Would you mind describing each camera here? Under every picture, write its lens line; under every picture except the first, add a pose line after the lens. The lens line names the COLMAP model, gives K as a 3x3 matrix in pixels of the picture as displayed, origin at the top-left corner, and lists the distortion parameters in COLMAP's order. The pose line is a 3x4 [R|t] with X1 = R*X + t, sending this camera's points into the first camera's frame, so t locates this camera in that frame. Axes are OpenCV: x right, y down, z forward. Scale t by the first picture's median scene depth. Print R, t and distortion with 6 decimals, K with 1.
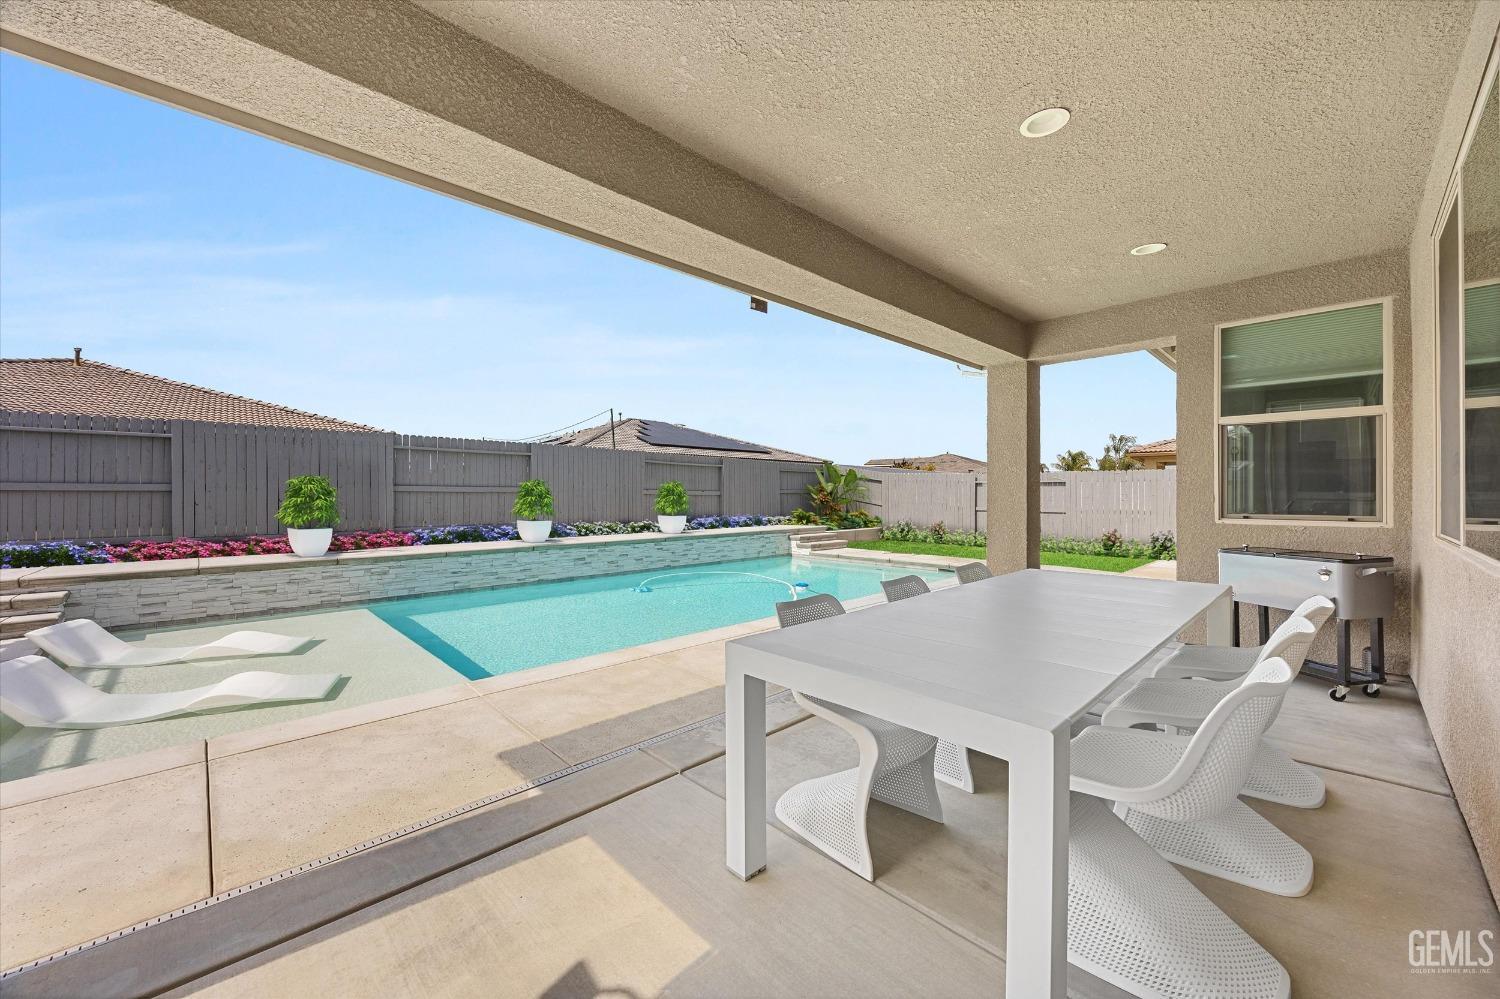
lens RADIAL K [[572.6, 0, 738.7], [0, 572.6, 494.2], [0, 0, 1]] dist [0.000706, -0.000518]
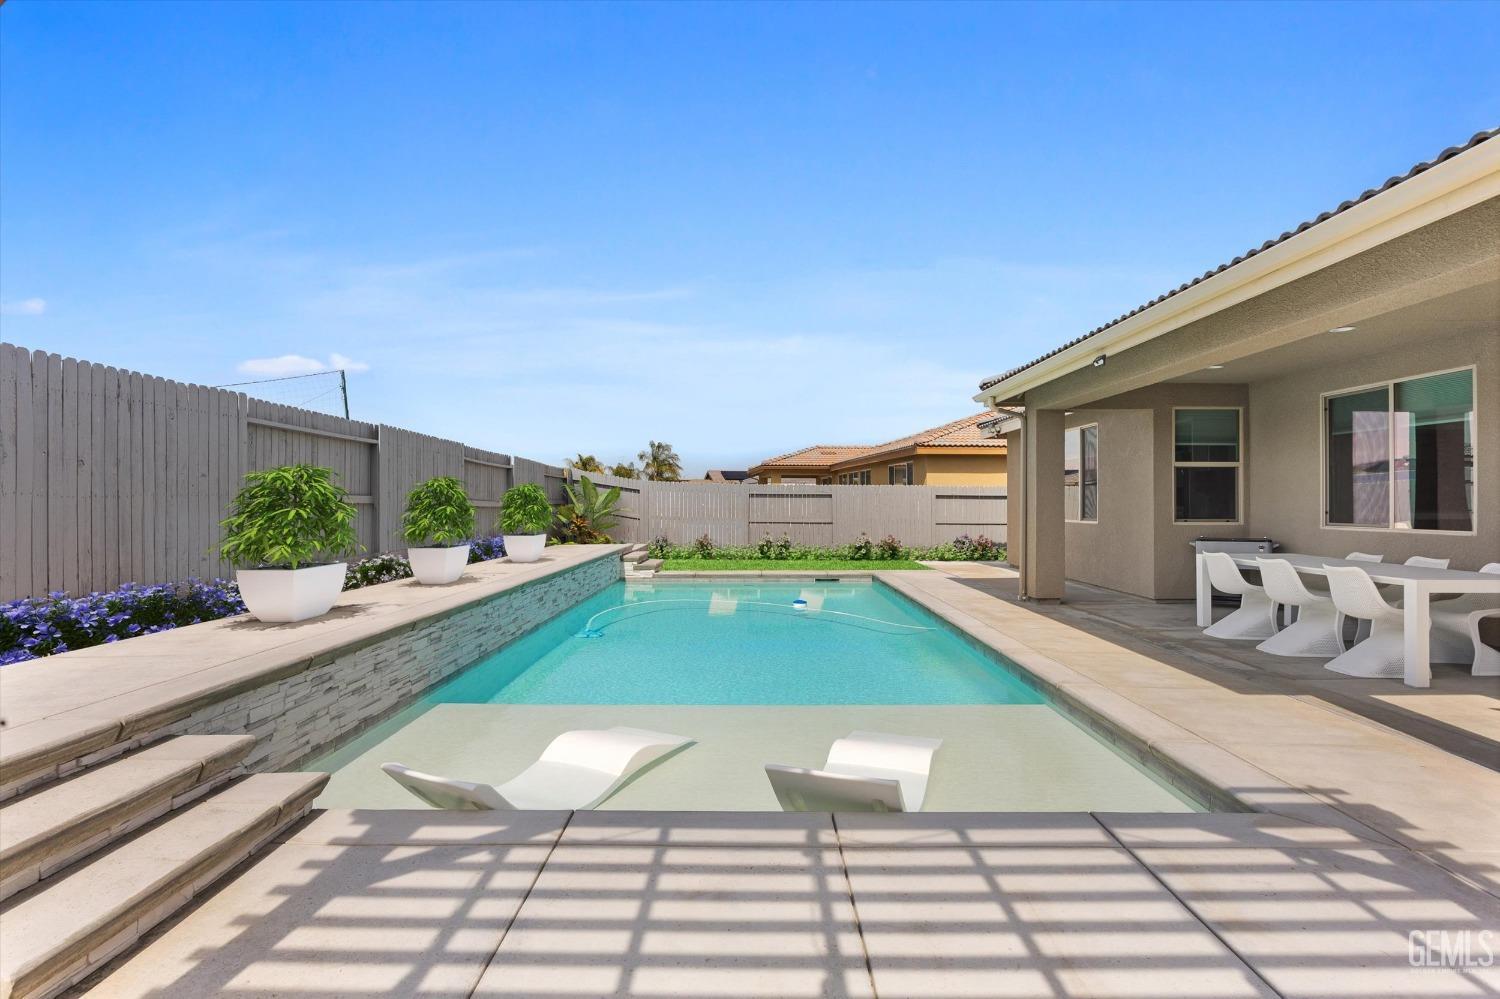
lens RADIAL K [[706.0, 0, 747.2], [0, 706.0, 499.9], [0, 0, 1]] dist [-0.000576, -0.000747]
pose [[0.682039, -0.000214, 0.731315, -0.547815], [0.001505, 0.999998, -0.001112, -0.007896], [-0.731314, 0.001859, 0.682038, 0.178650]]
